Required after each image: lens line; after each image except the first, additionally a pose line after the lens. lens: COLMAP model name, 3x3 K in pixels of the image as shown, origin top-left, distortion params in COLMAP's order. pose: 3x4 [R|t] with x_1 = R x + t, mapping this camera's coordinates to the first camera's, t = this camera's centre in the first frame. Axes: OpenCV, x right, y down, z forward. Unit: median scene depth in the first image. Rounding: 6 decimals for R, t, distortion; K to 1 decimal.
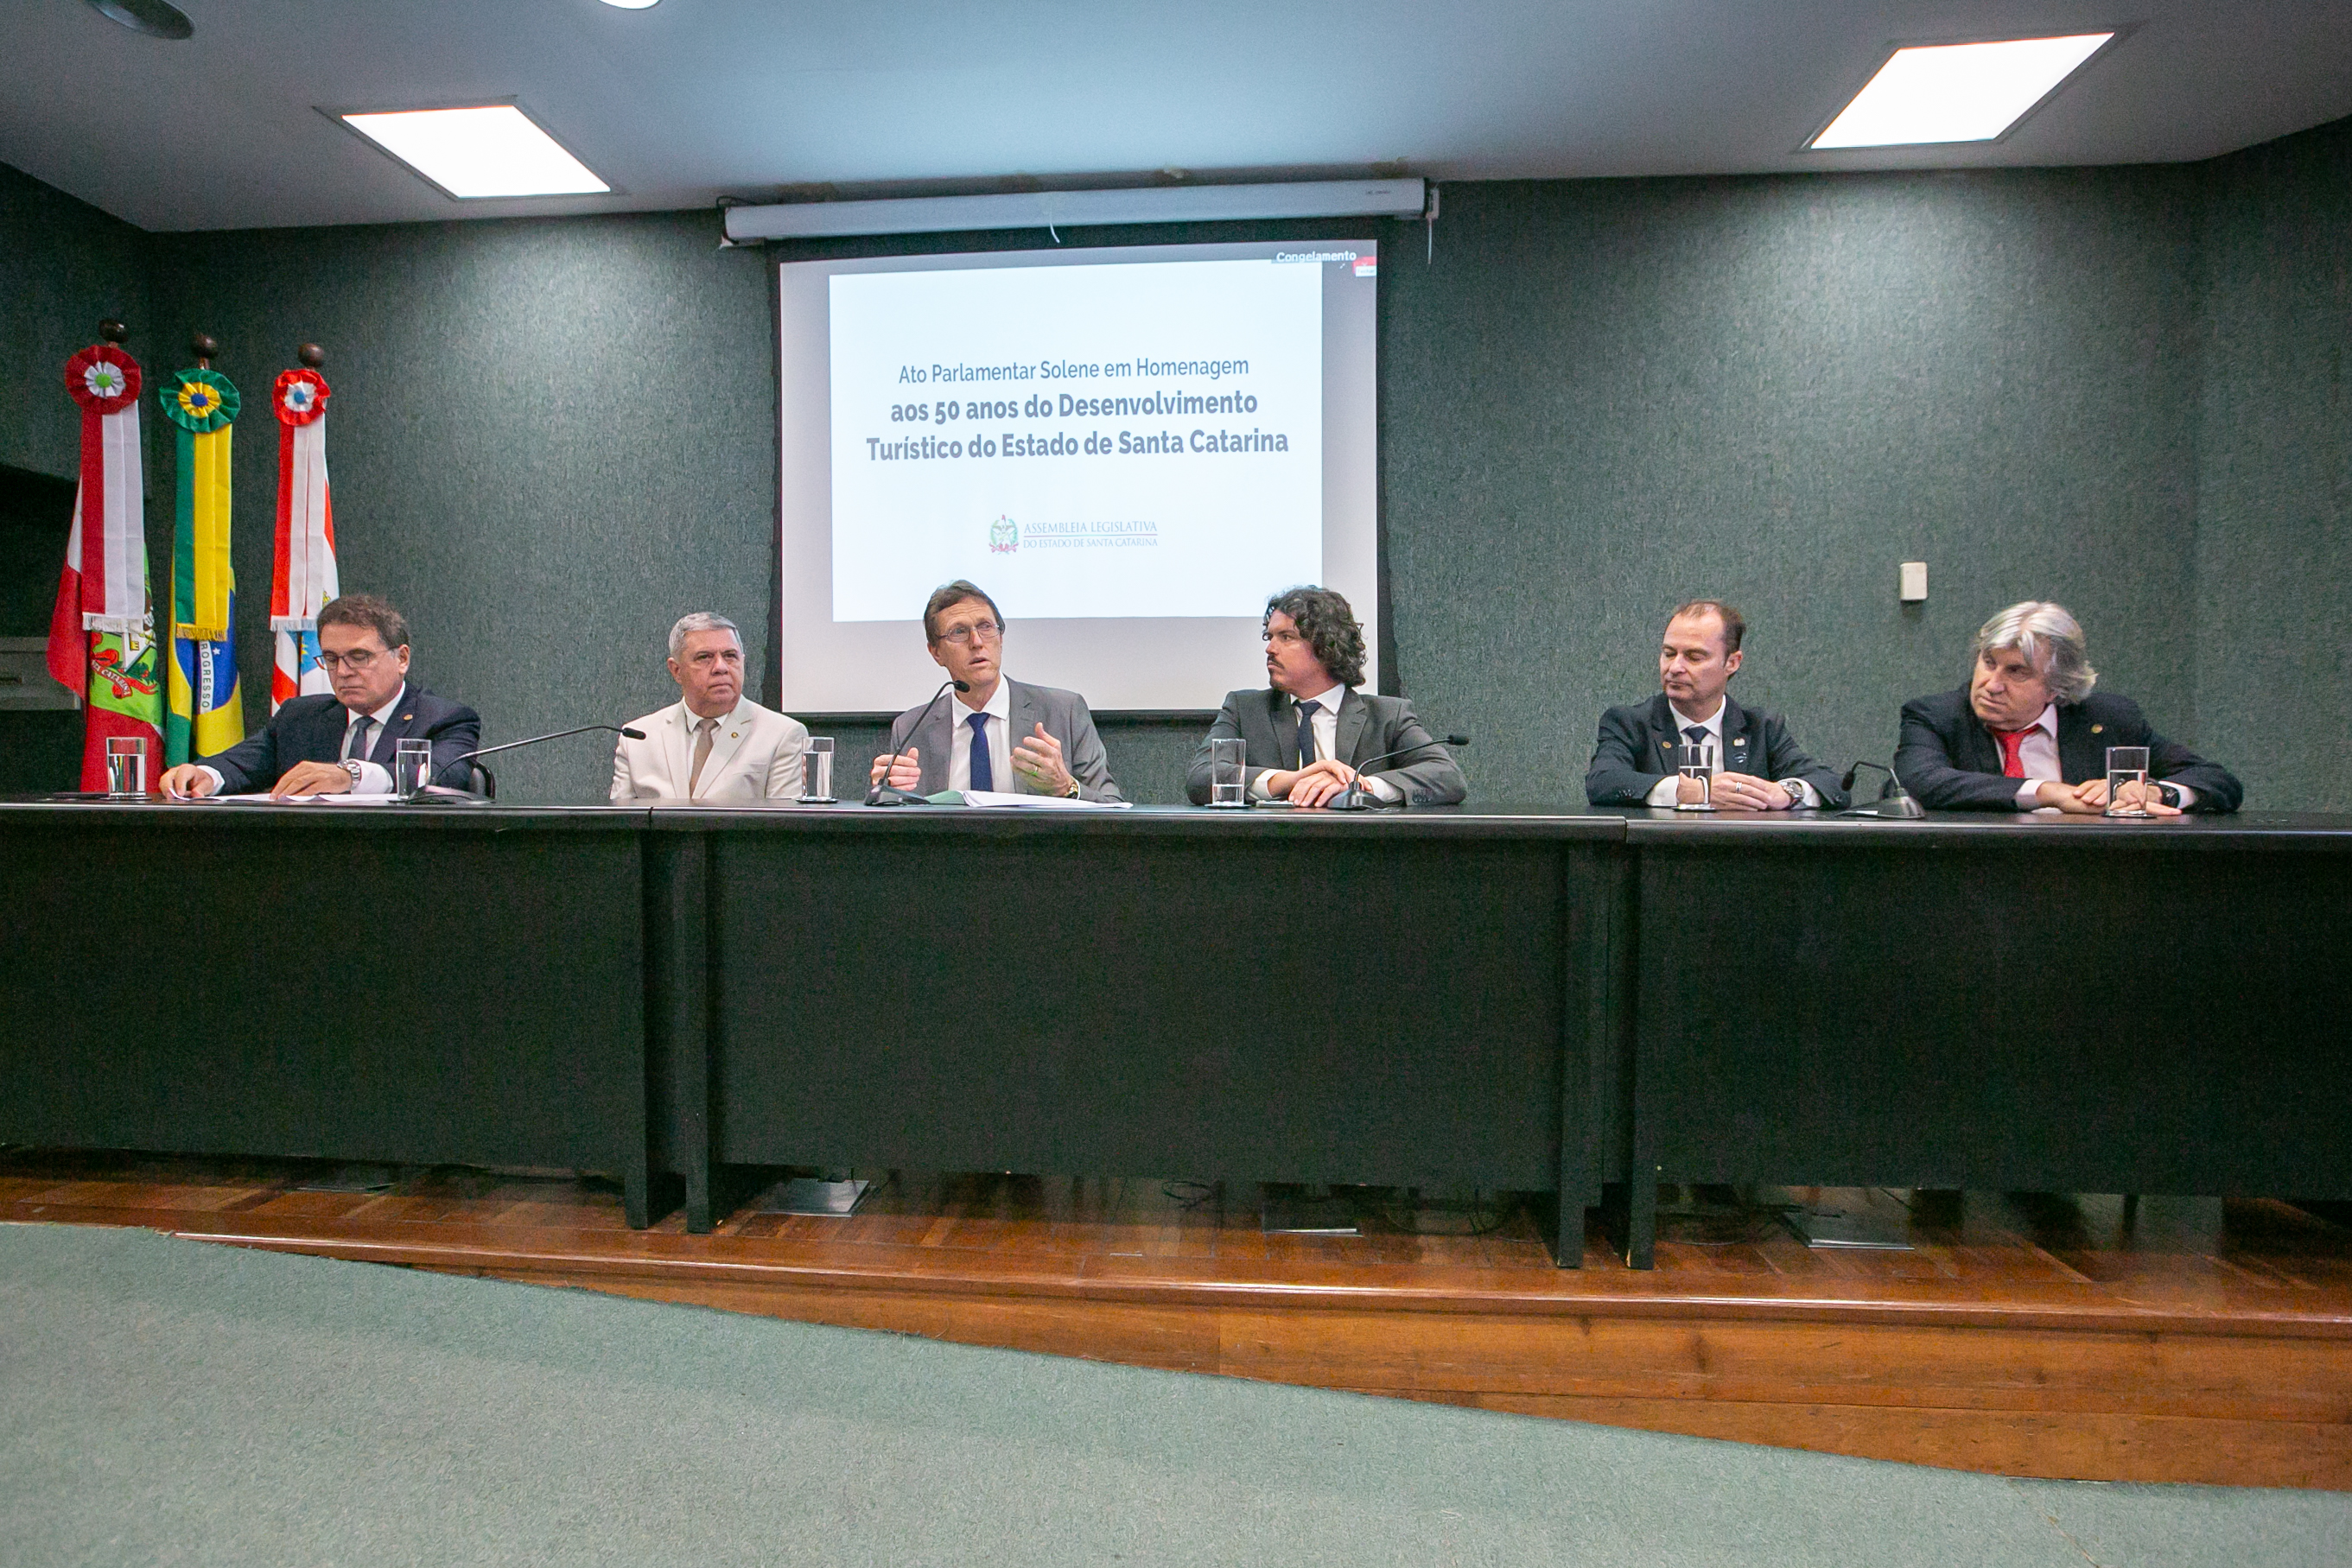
lens RADIAL K [[1215.8, 0, 1236.4], [0, 1215.8, 788.3], [0, 0, 1]] dist [-0.046782, 0.016361]
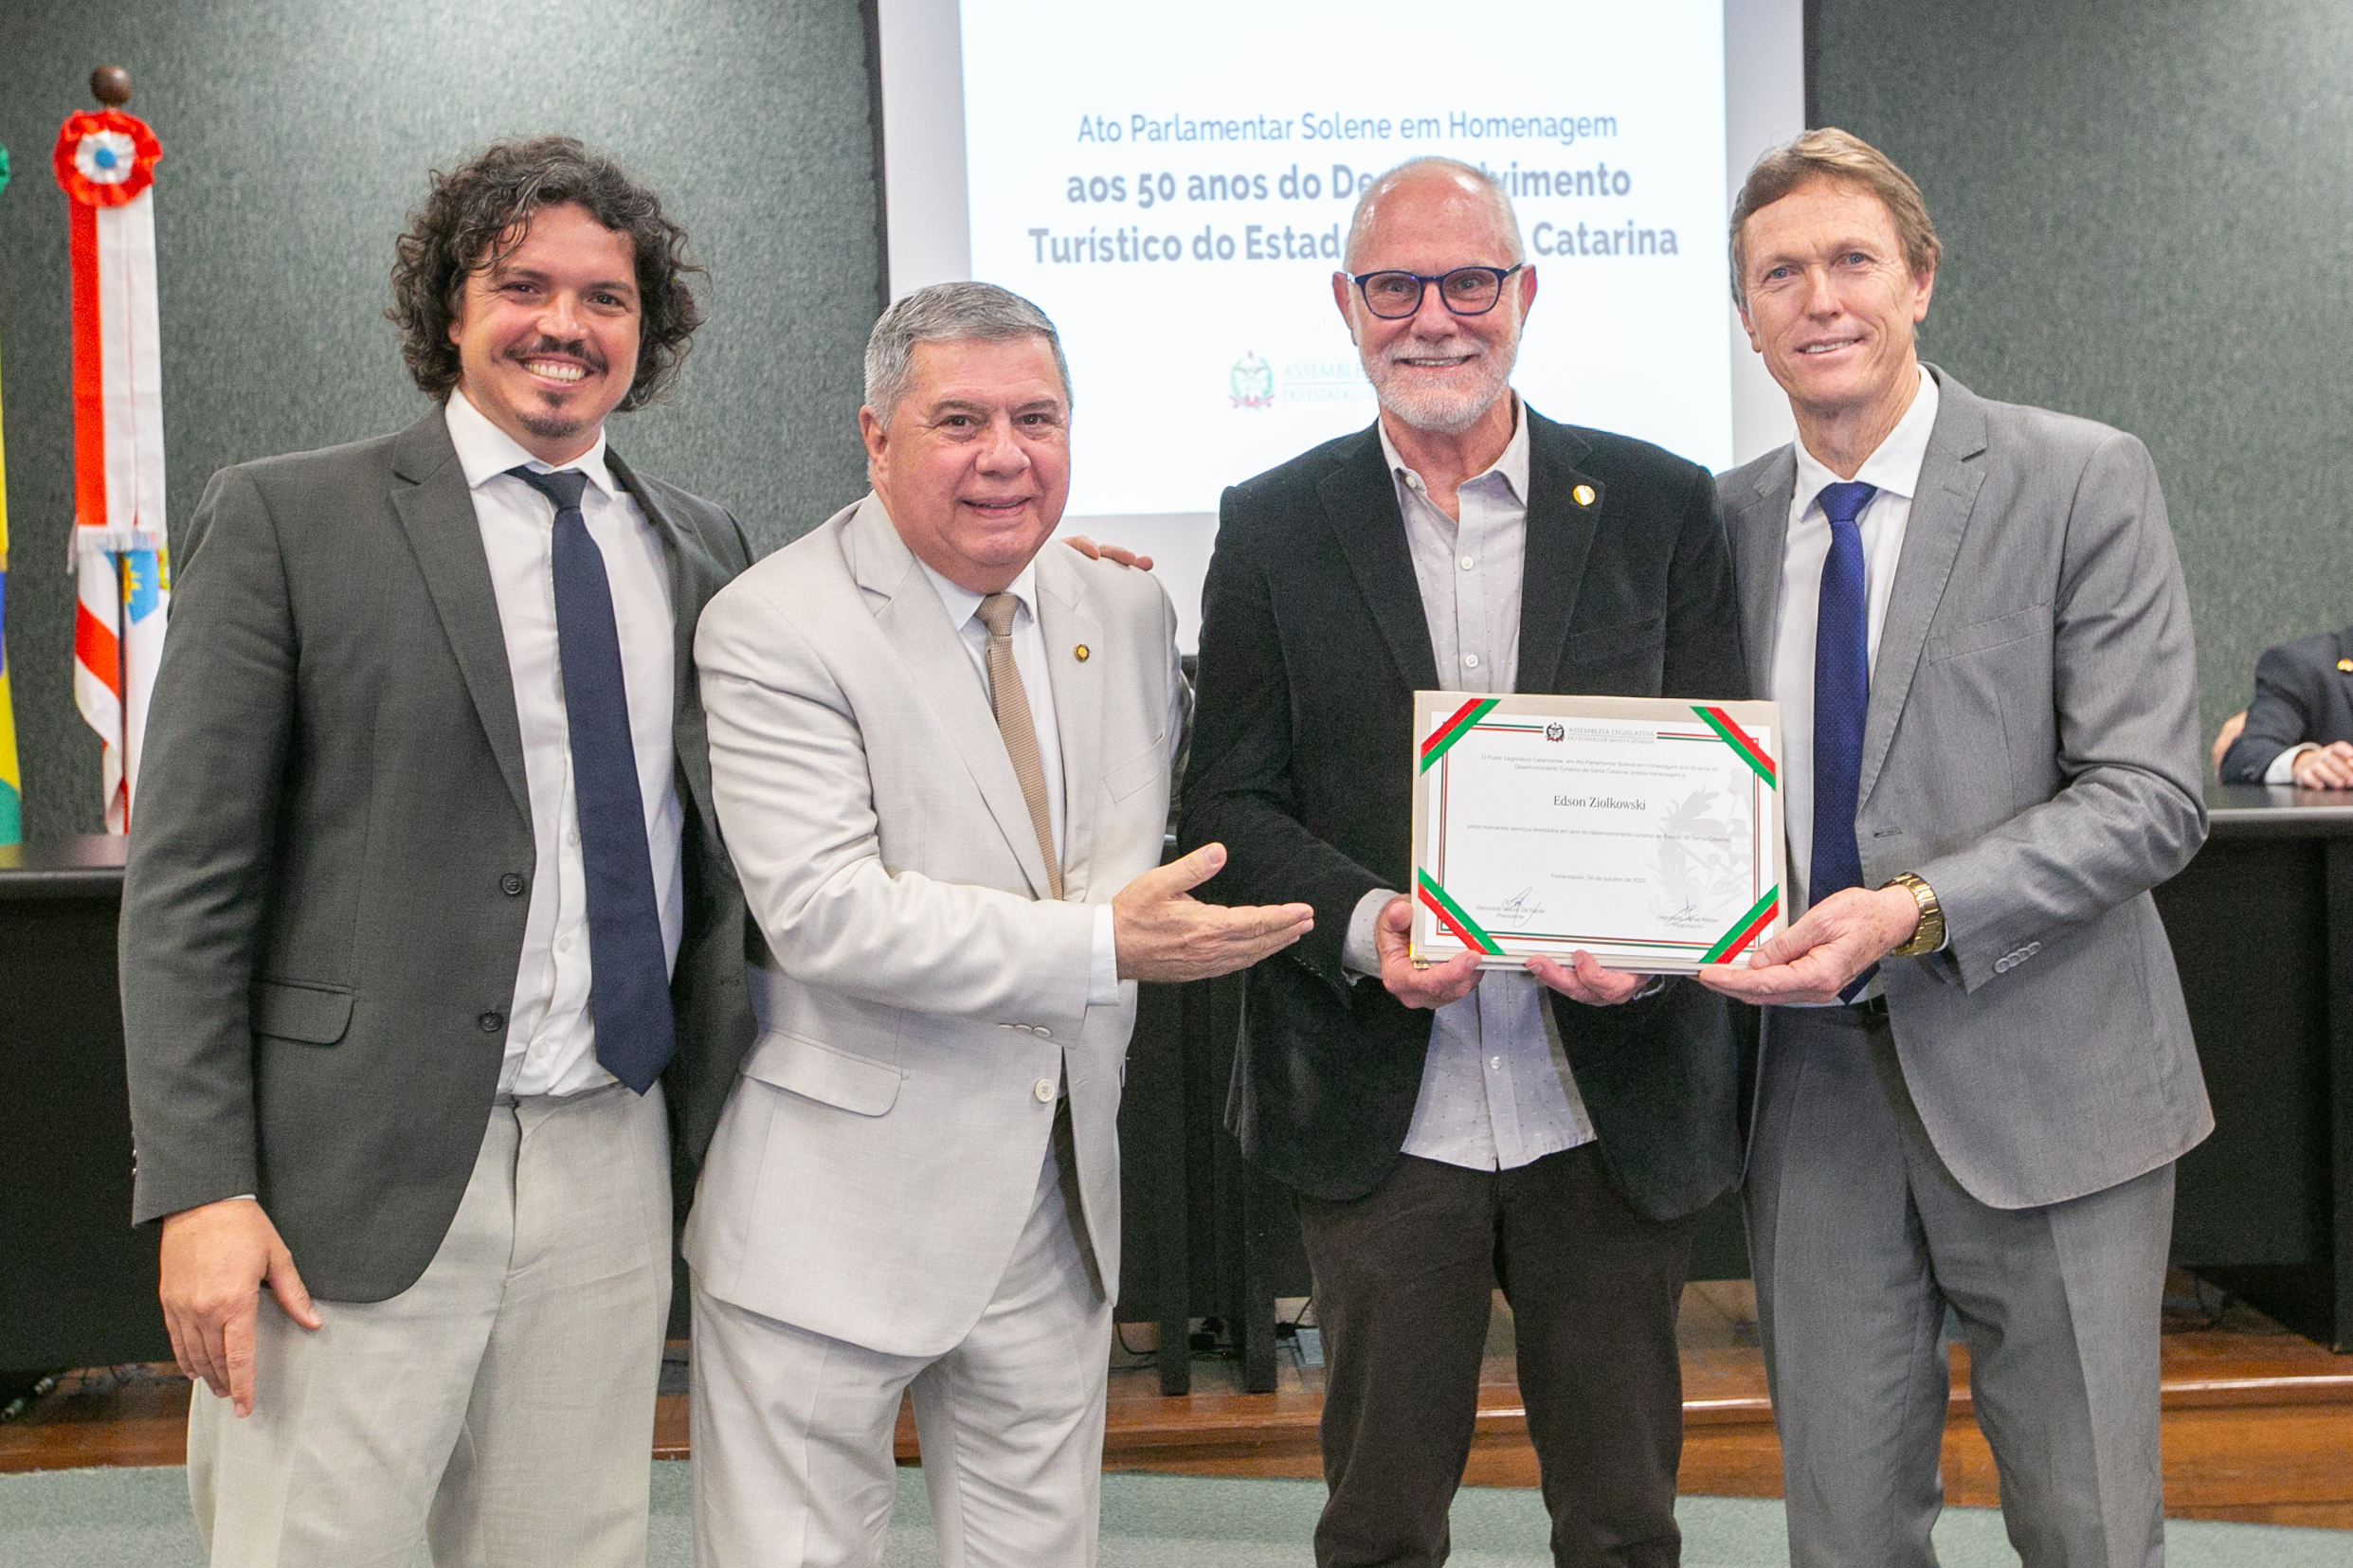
lens RADIAL K [[2574.3, 0, 1215.5], [0, 2574.3, 669.1], [0, 0, 1]] dist [0.036661, 0.000000]
pose [[0.989105, -0.024725, 0.145118, -0.416352], [0.026221, 0.999621, -0.008409, -0.043793], [-0.144855, 0.012123, 0.989379, -0.362731]]
